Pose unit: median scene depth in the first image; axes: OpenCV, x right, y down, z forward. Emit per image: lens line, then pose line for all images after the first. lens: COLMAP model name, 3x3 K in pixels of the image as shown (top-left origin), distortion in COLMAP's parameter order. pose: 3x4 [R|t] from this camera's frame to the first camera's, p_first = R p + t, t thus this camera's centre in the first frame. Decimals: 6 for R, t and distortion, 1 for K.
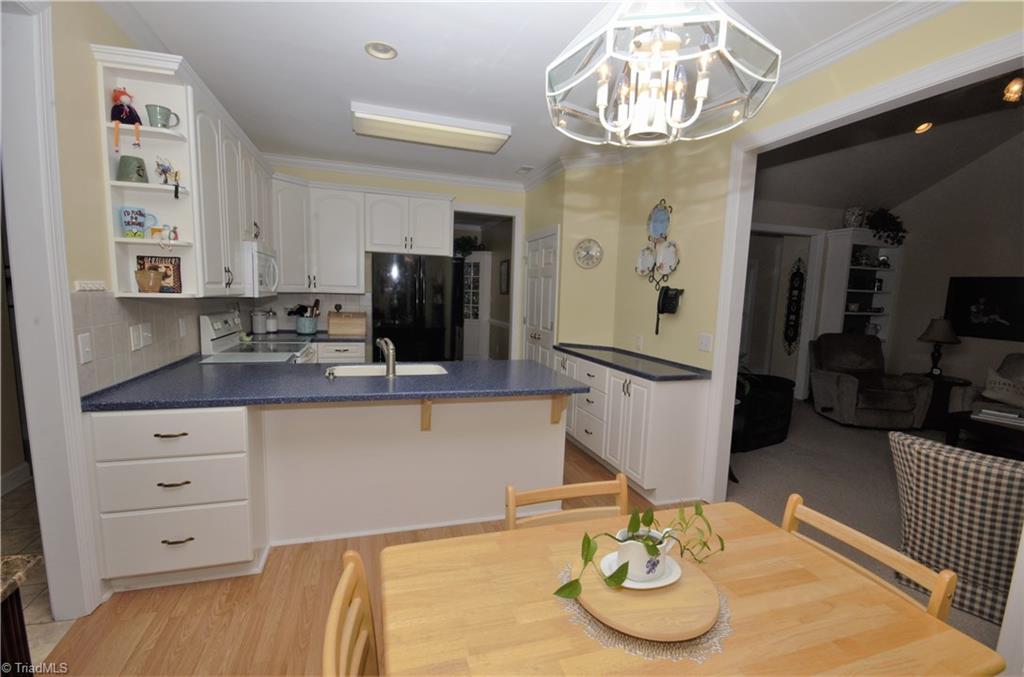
lens RADIAL K [[452.3, 0, 509.5], [0, 452.3, 346.8], [0, 0, 1]] dist [-0.001884, -0.000536]
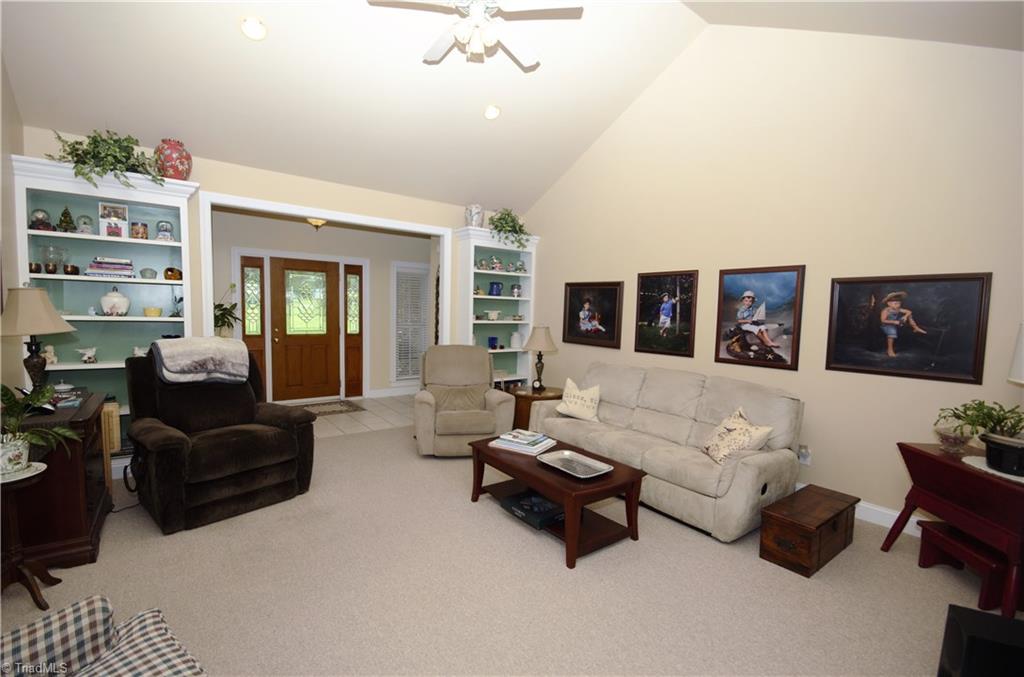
lens RADIAL K [[452.3, 0, 509.5], [0, 452.3, 346.8], [0, 0, 1]] dist [-0.001884, -0.000536]
pose [[0.949844, -0.035938, 0.310652, 0.590407], [0.046905, 0.998510, -0.027901, 0.001816], [-0.309186, 0.041072, 0.950114, 0.144219]]
